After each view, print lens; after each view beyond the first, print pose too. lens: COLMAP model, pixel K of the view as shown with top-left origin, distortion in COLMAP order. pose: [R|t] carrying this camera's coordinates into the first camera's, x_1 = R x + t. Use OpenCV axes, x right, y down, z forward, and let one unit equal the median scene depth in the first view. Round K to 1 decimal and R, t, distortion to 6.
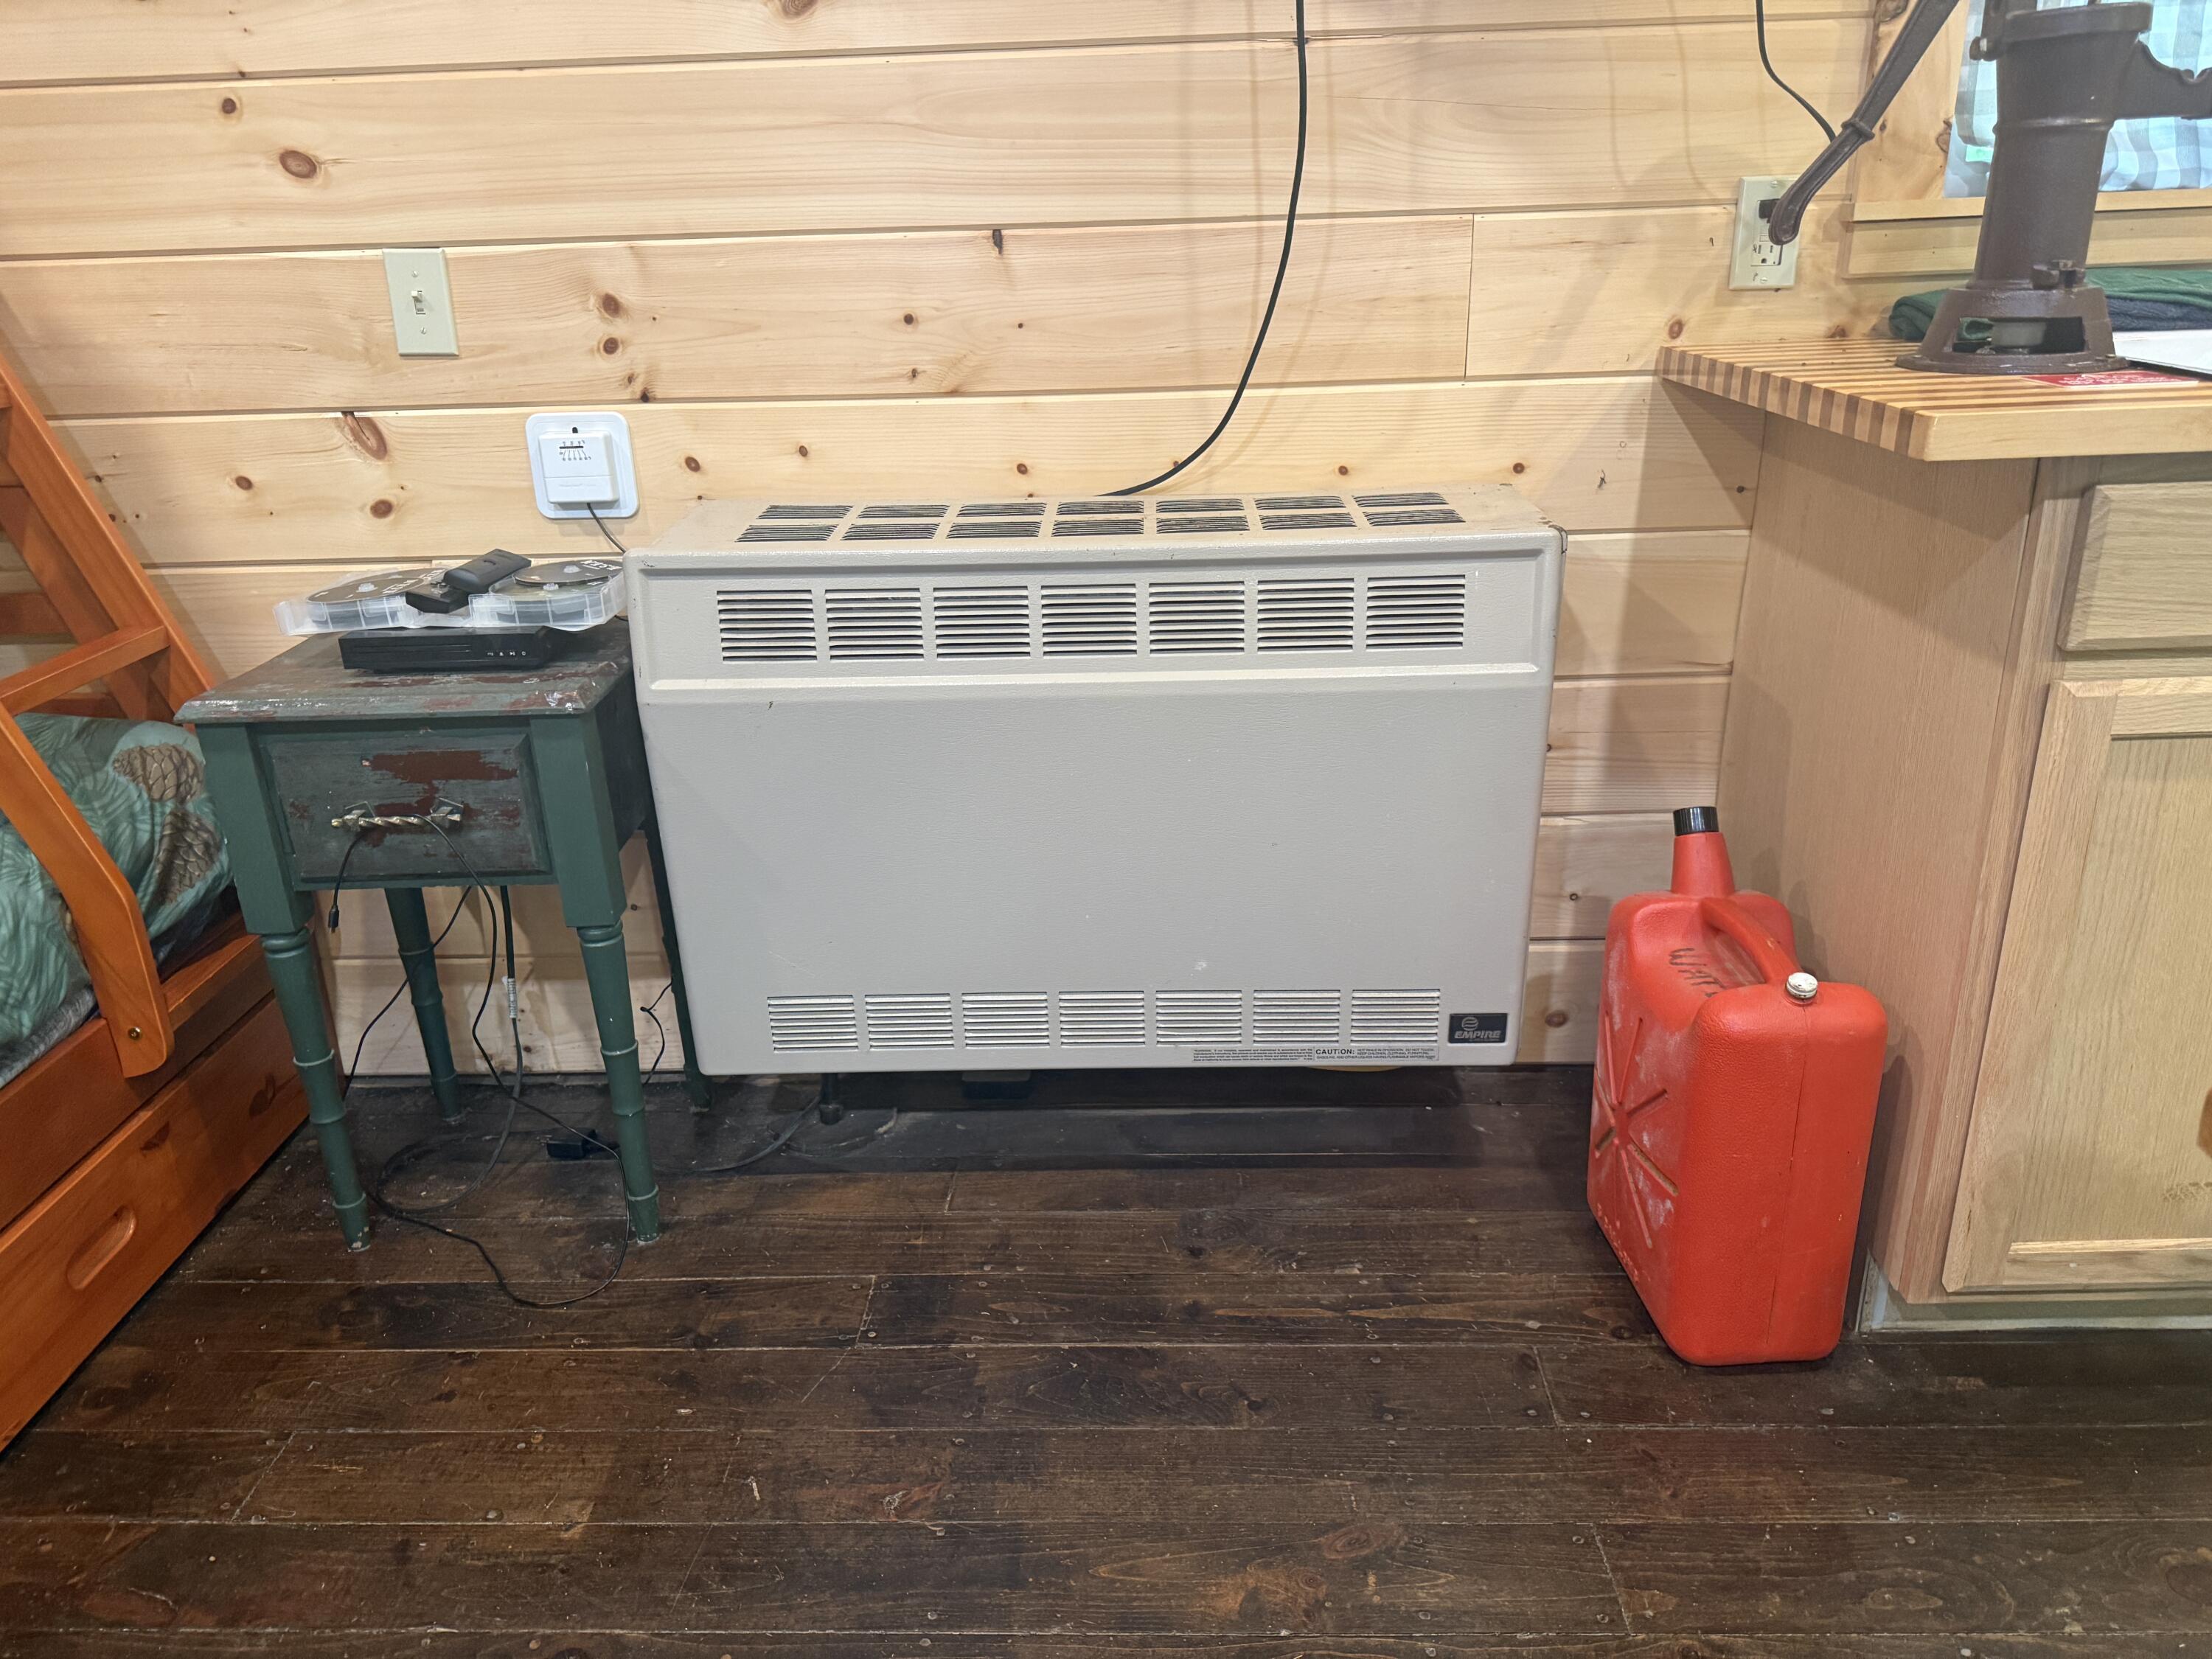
lens RADIAL K [[1567.4, 0, 1099.8], [0, 1567.4, 836.6], [0, 0, 1]] dist [0.032908, -0.042840]
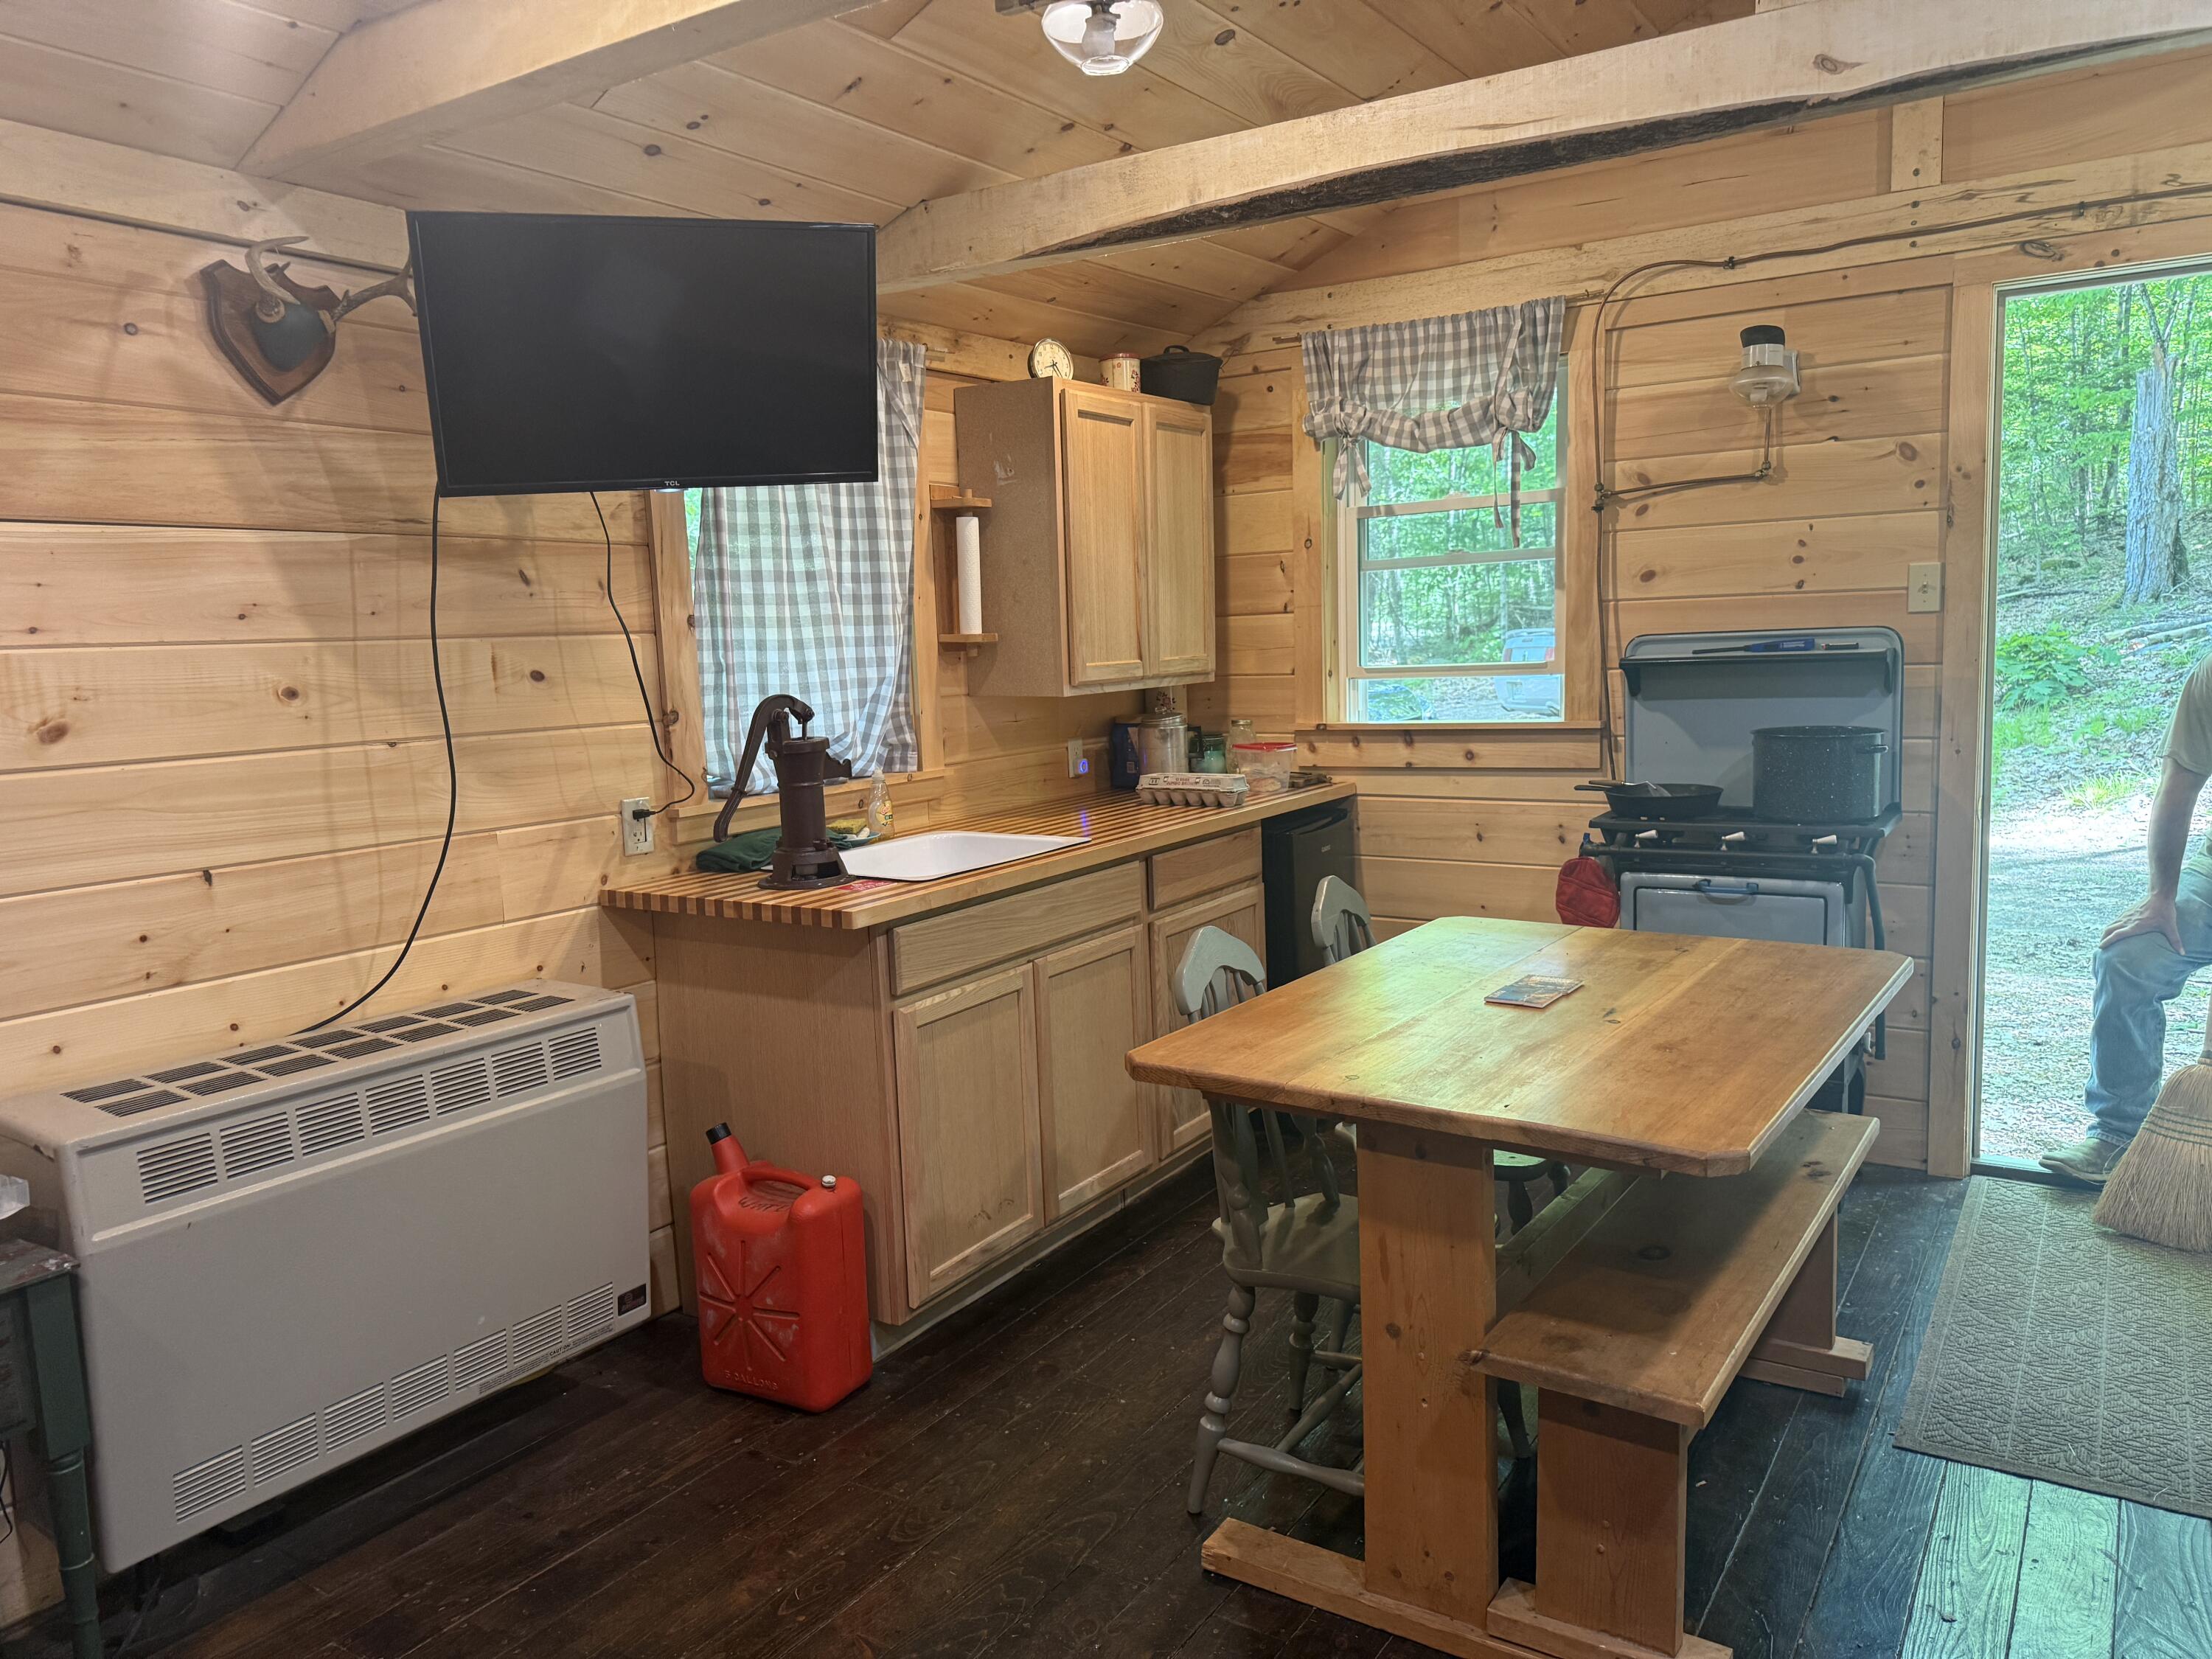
lens RADIAL K [[1535.7, 0, 1107.0], [0, 1535.7, 832.8], [0, 0, 1]] dist [0.072410, -0.102507]
pose [[0.523280, -0.092890, 0.847083, -0.831089], [0.330104, 0.938525, -0.101002, -0.006779], [-0.785627, 0.332478, 0.521775, -0.387142]]
